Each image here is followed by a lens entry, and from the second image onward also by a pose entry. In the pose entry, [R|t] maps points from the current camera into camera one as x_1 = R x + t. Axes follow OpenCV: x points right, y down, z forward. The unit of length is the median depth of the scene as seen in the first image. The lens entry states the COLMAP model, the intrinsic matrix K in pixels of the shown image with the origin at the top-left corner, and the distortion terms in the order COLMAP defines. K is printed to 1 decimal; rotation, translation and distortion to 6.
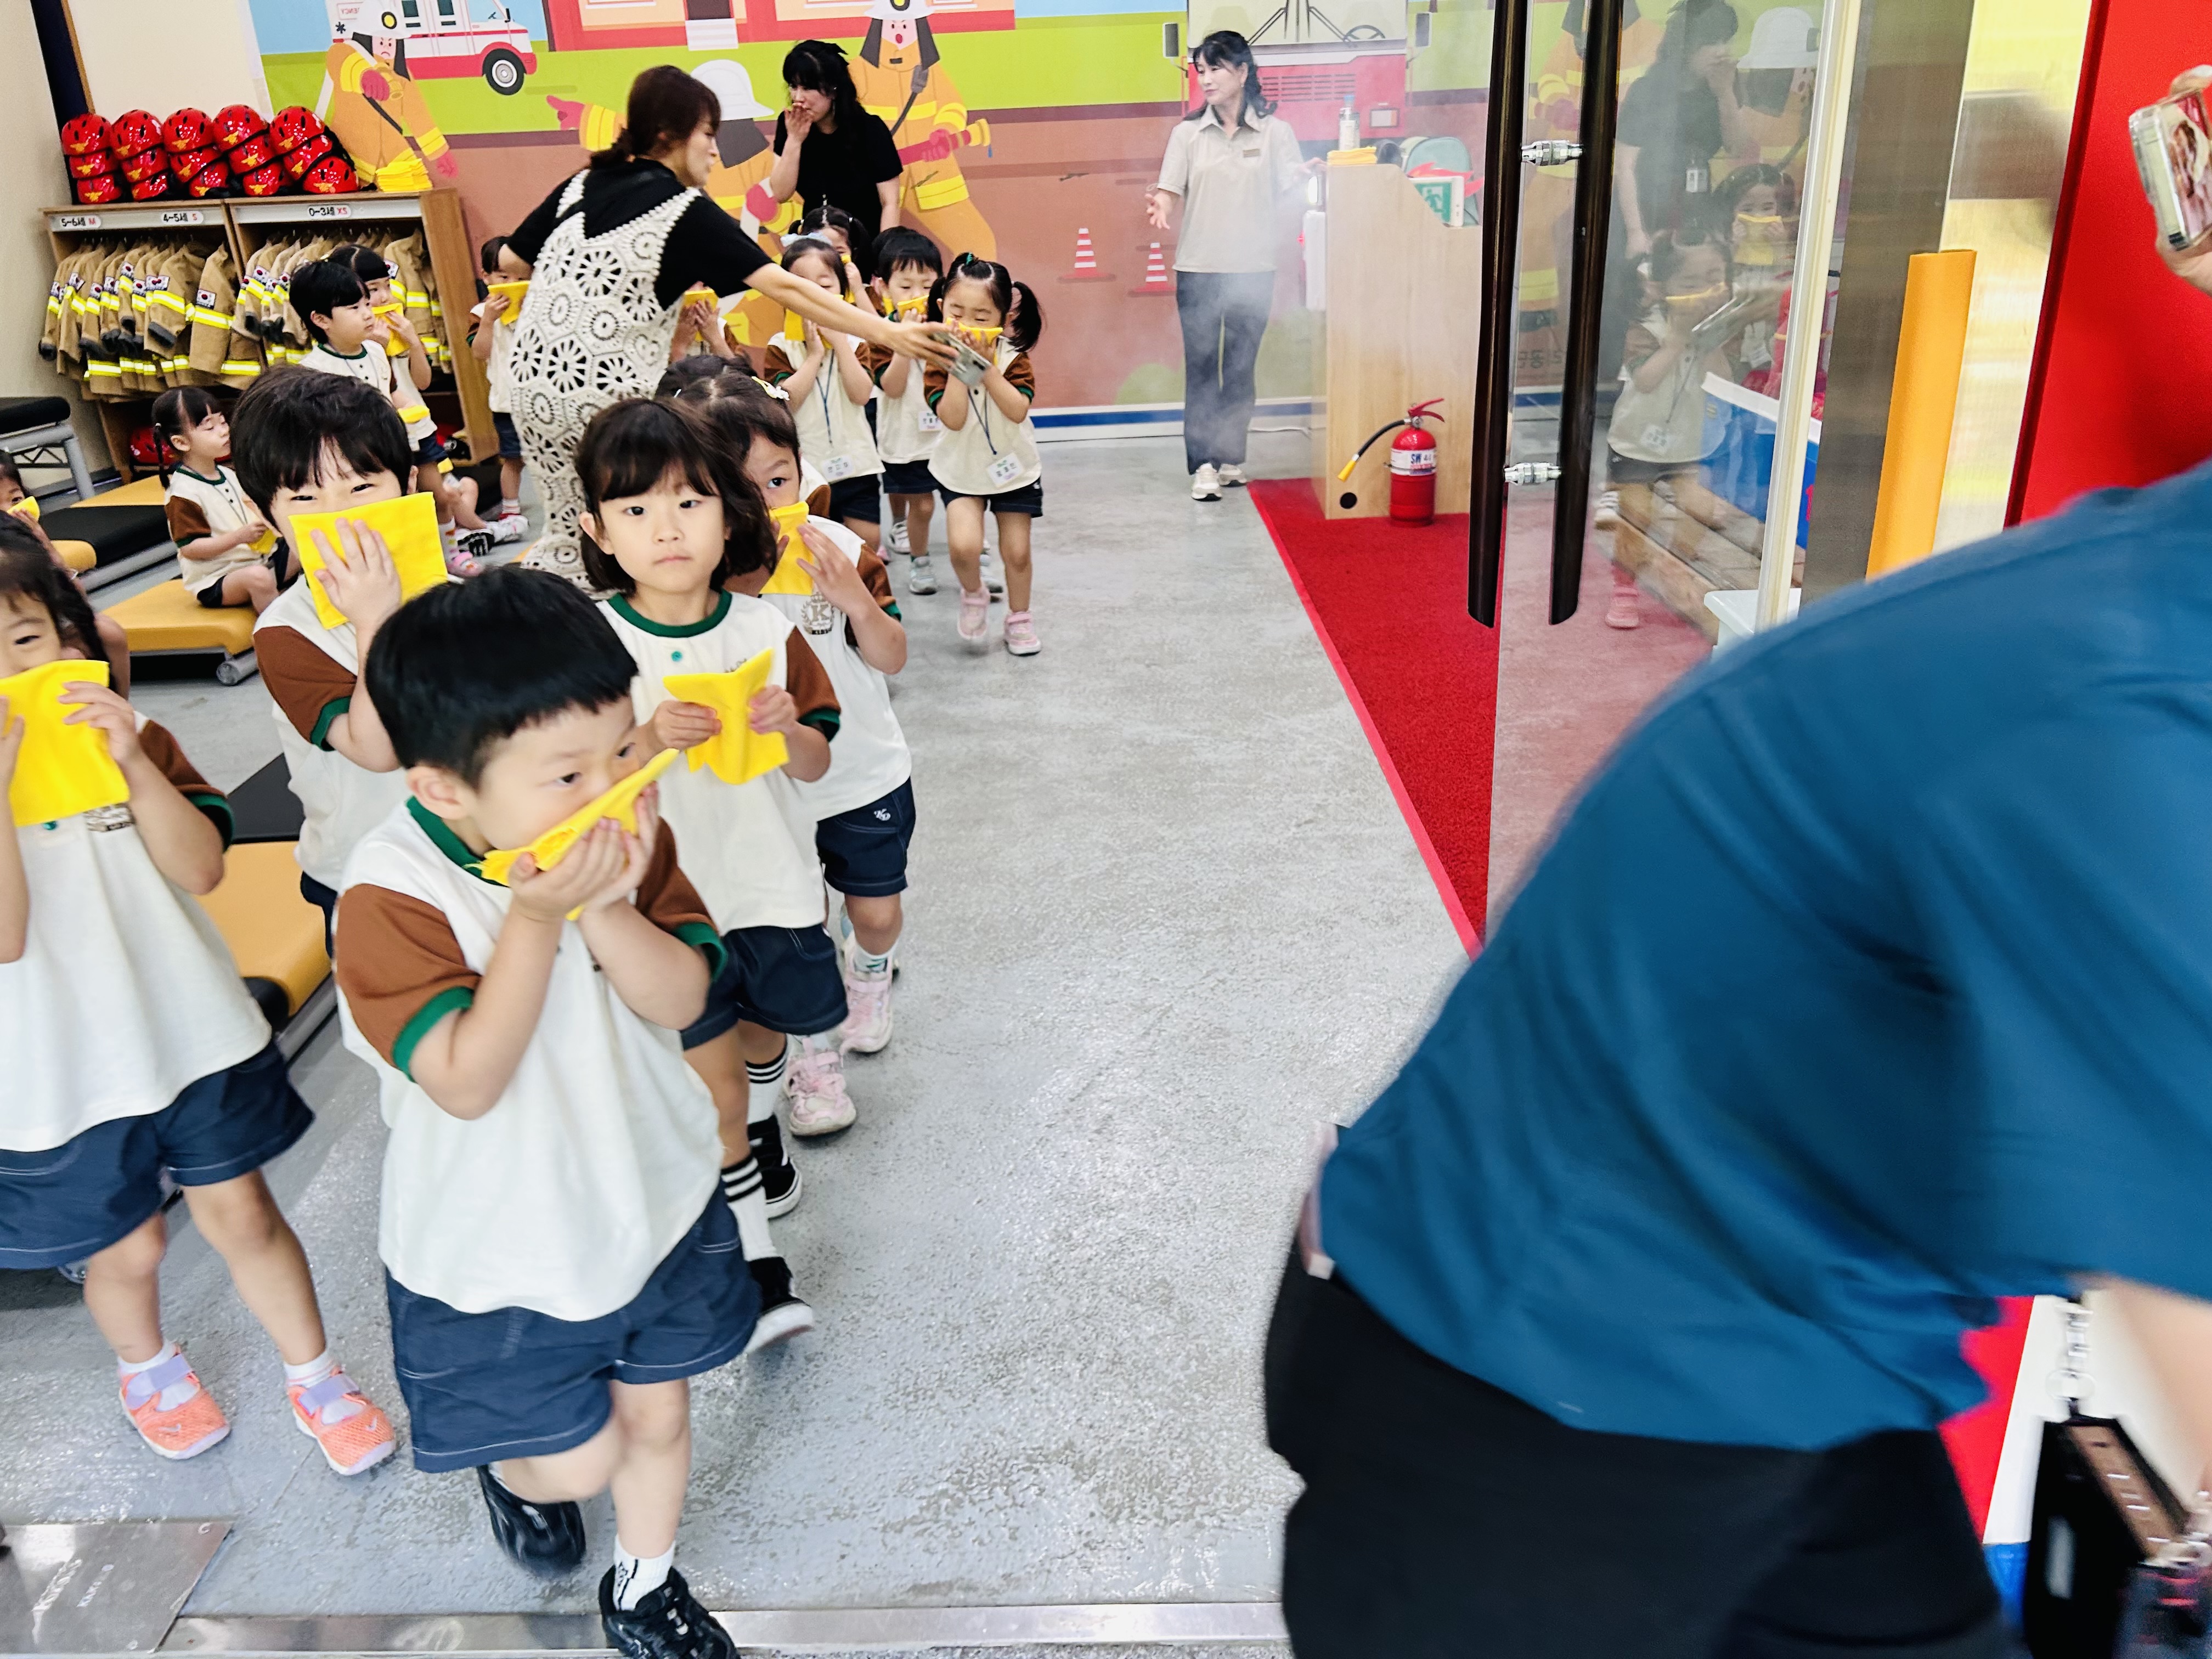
lens RADIAL K [[1695.8, 0, 1128.4], [0, 1695.8, 822.1], [0, 0, 1]] dist [0.061558, -0.064907]
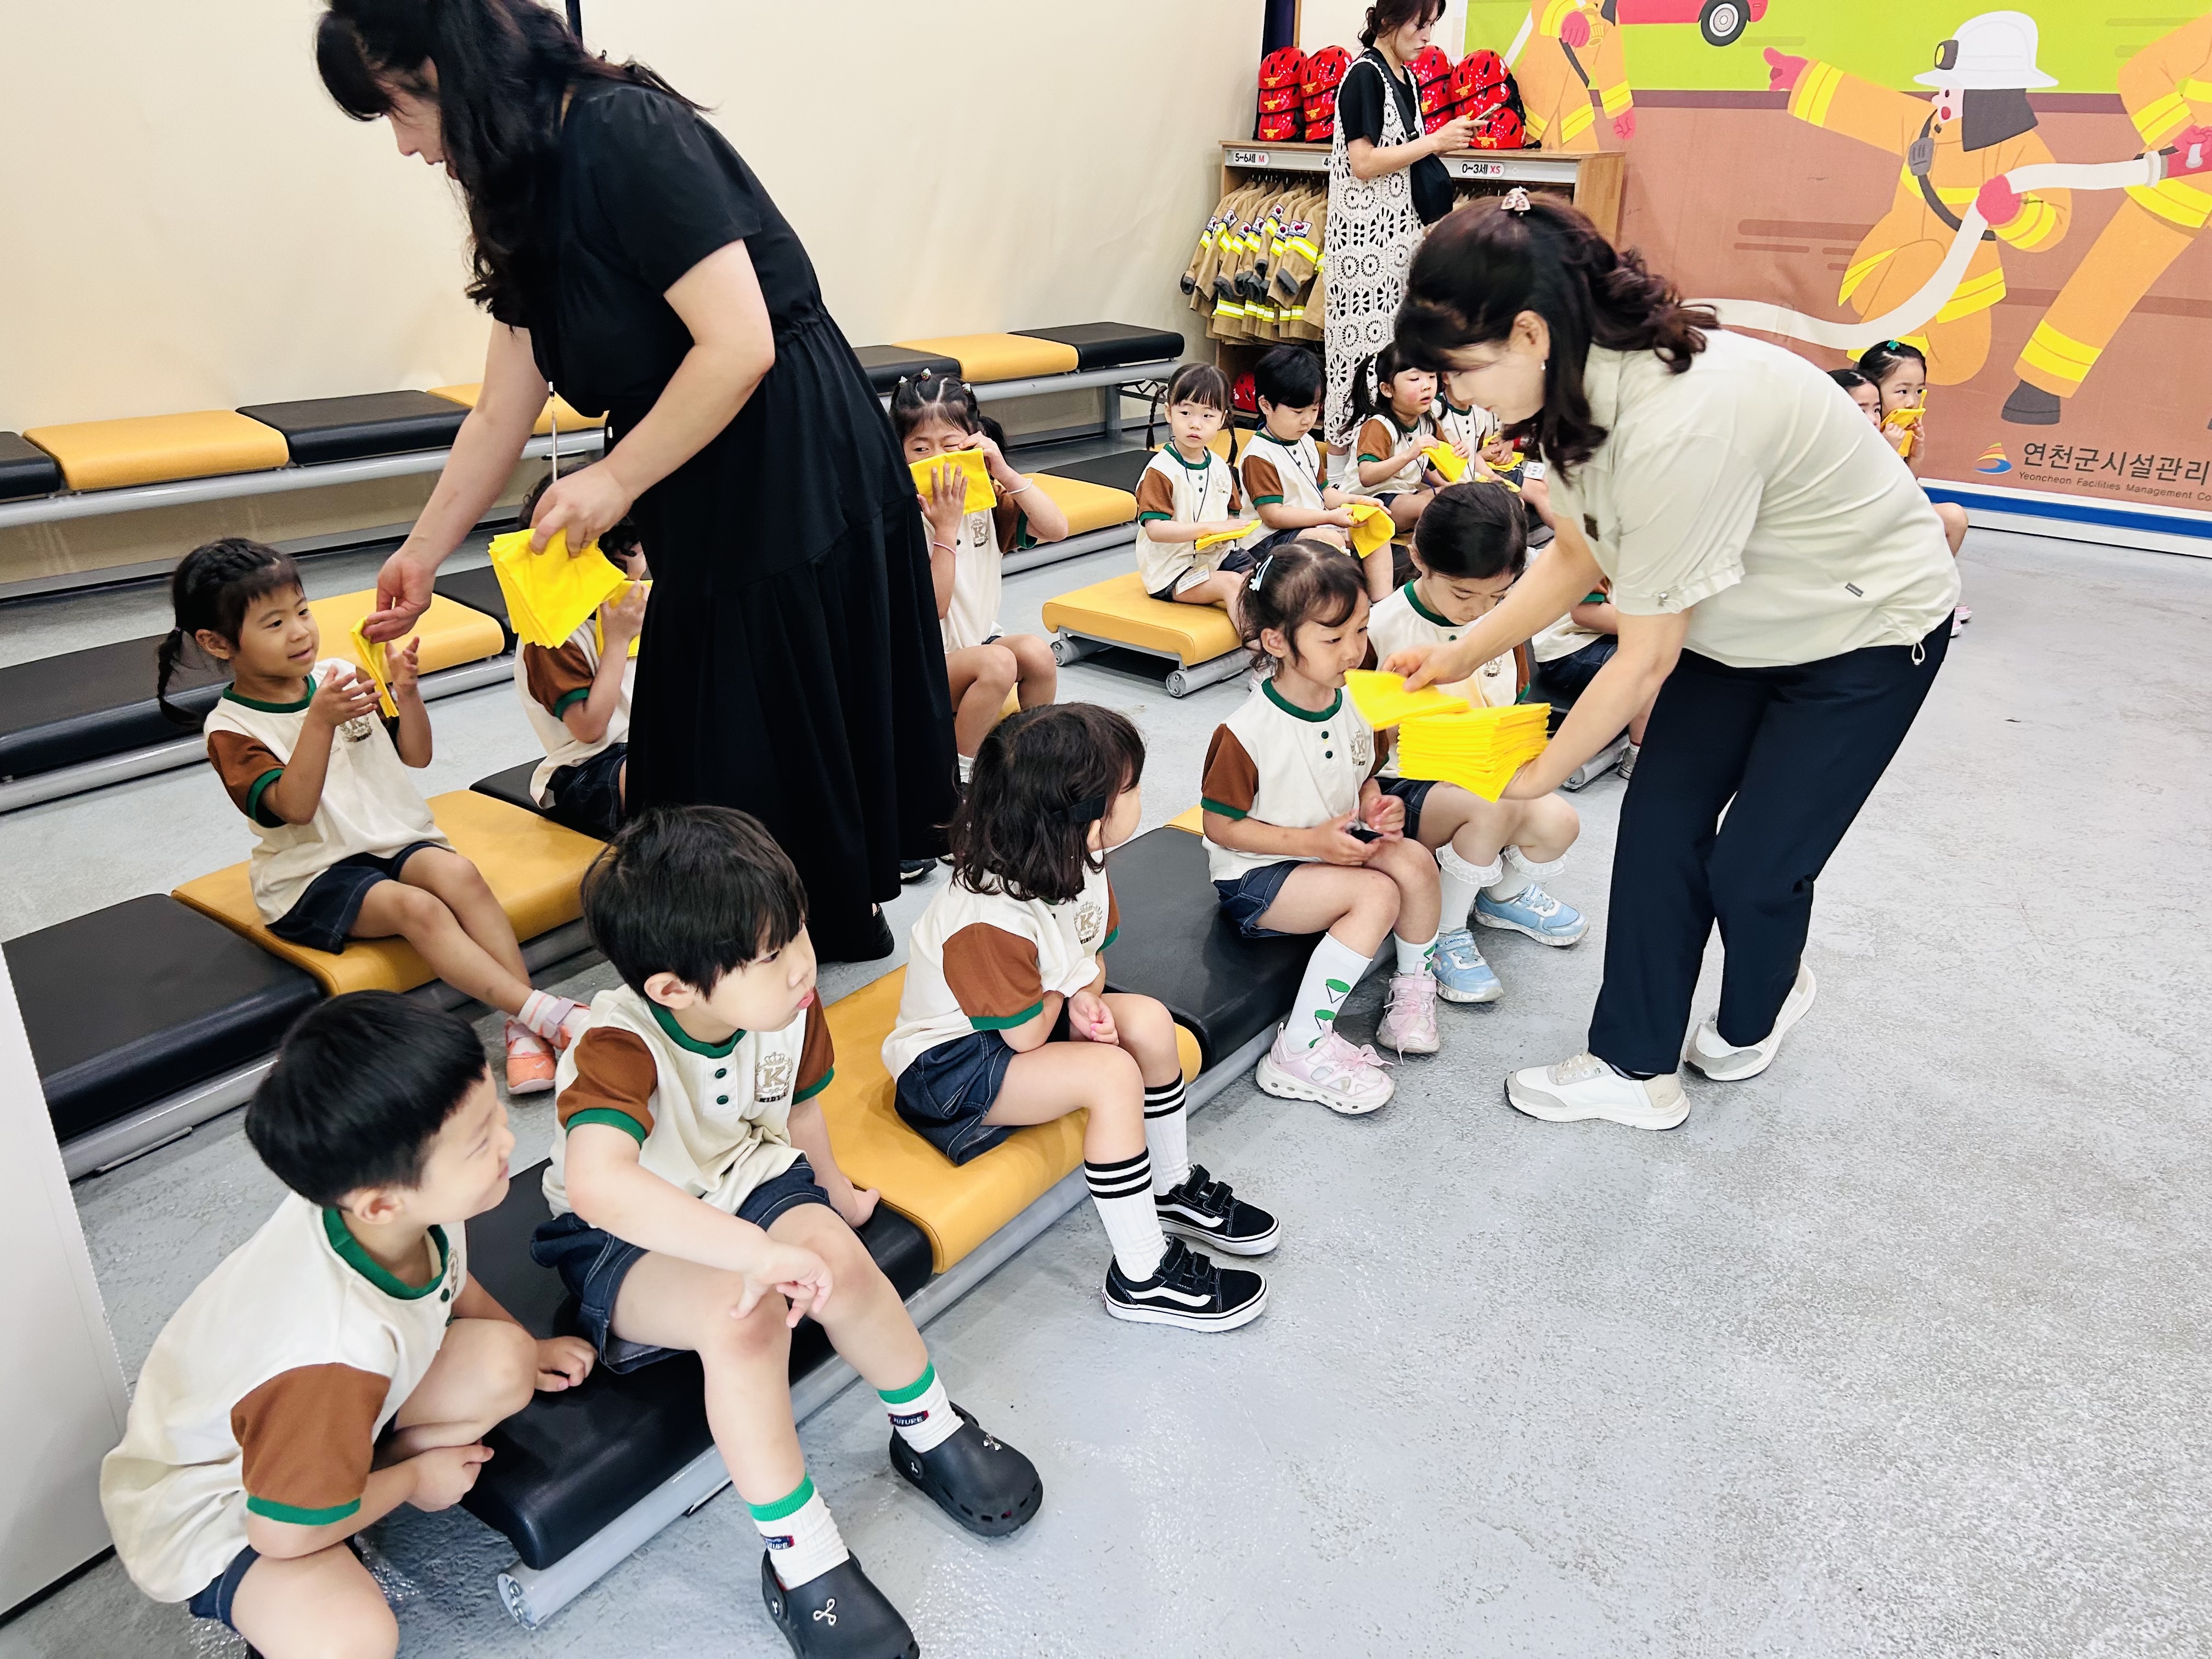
lens RADIAL K [[1695.8, 0, 1123.3], [0, 1695.8, 837.8], [0, 0, 1]] dist [0.061558, -0.064907]
pose [[0.798473, 0.293432, -0.525680, -0.041139], [-0.280324, 0.953957, 0.106701, -0.065310], [0.532785, 0.062163, 0.843964, 0.168036]]
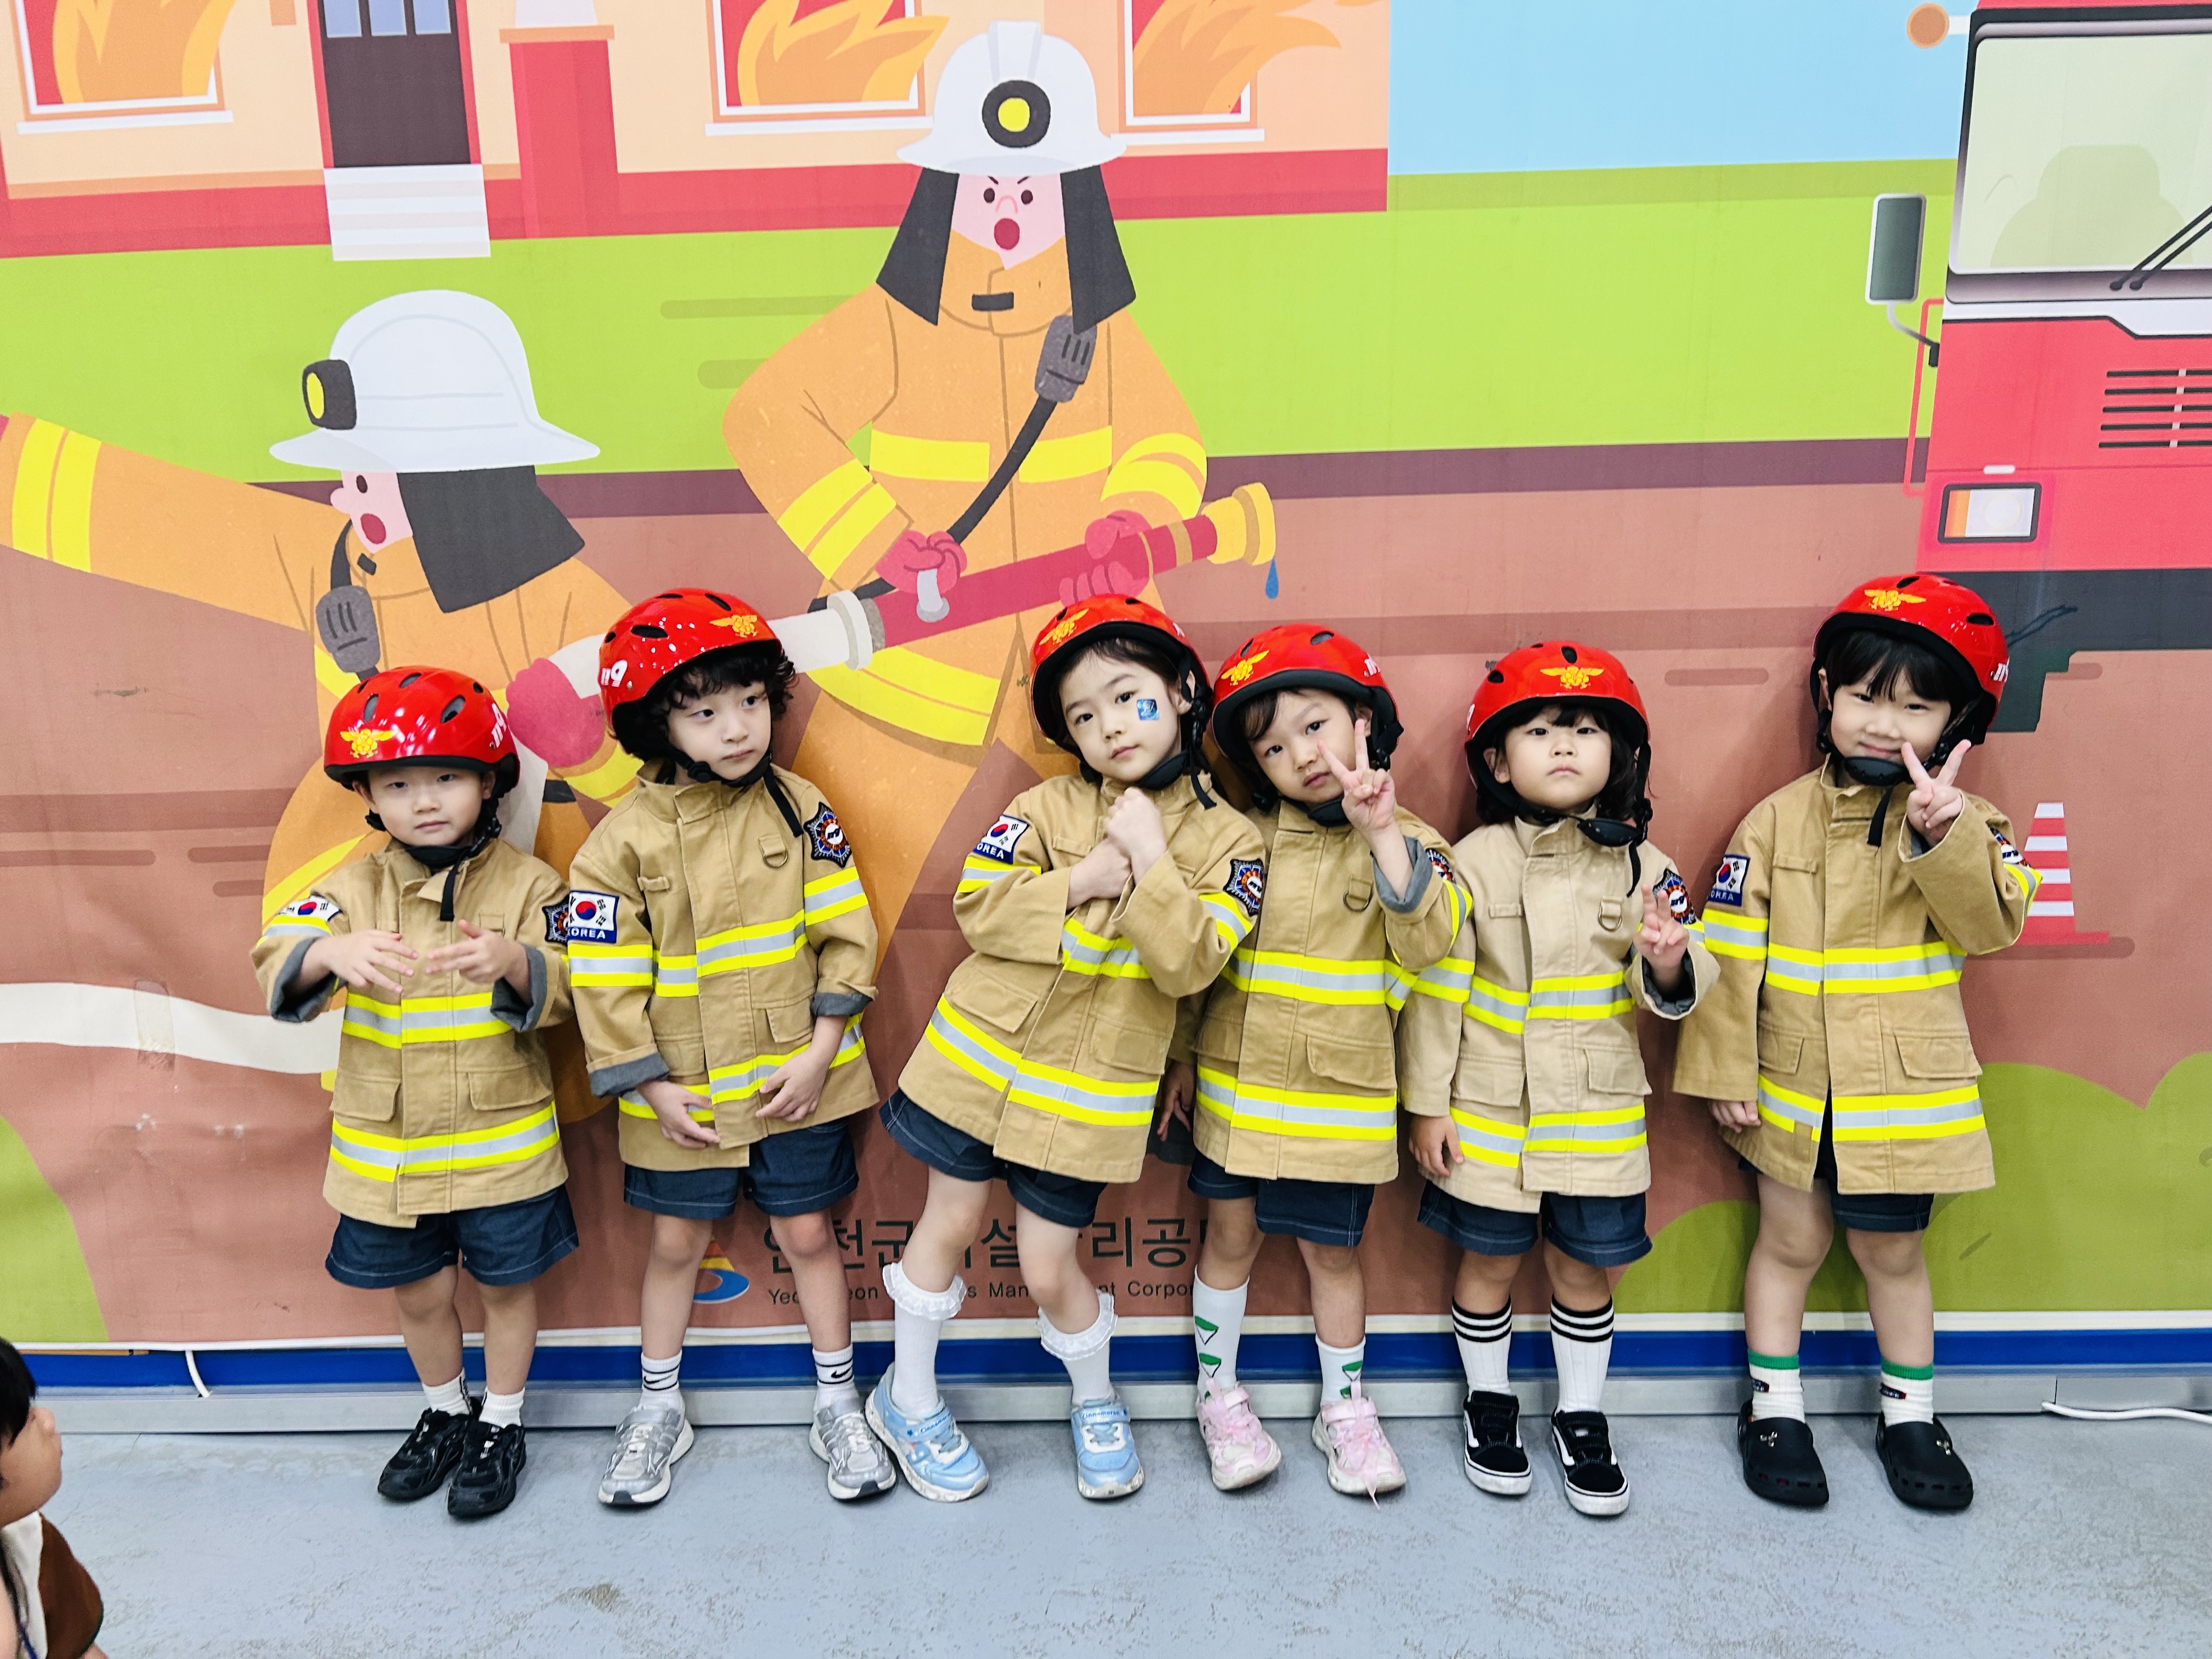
lens RADIAL K [[1695.8, 0, 1109.5], [0, 1695.8, 839.2], [0, 0, 1]] dist [0.061558, -0.064907]
pose [[0.999073, 0.025975, -0.034320, -0.104667], [-0.032248, 0.979838, -0.197176, -0.298175], [0.028507, 0.198100, 0.979767, 0.740188]]
